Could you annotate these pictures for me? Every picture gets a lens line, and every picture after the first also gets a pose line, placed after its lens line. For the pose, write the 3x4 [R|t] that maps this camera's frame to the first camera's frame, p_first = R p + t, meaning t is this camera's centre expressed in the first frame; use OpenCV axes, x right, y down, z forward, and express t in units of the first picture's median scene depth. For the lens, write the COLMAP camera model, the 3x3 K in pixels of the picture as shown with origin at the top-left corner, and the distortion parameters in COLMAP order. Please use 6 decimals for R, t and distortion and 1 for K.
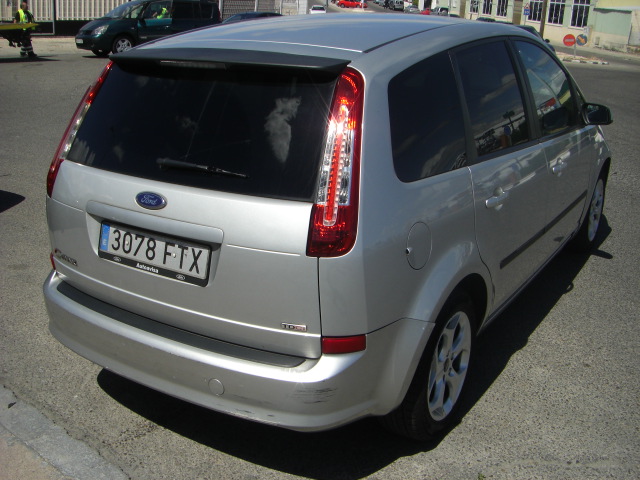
lens RADIAL K [[706.5, 0, 320.4], [0, 706.5, 241.5], [0, 0, 1]] dist [-0.155563, 0.000000]
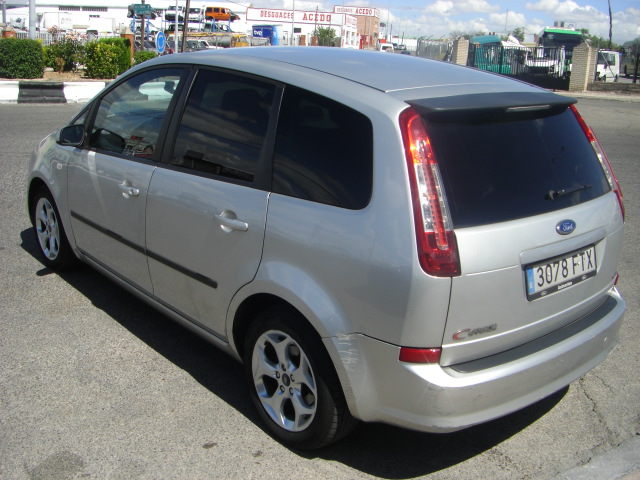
lens RADIAL K [[706.5, 0, 319.5], [0, 706.5, 238.6], [0, 0, 1]] dist [-0.155563, 0.000000]
pose [[0.302717, -0.278576, 0.911459, -1.341499], [0.271210, 0.941971, 0.197827, -0.358024], [-0.913678, 0.187311, 0.360703, 0.906814]]
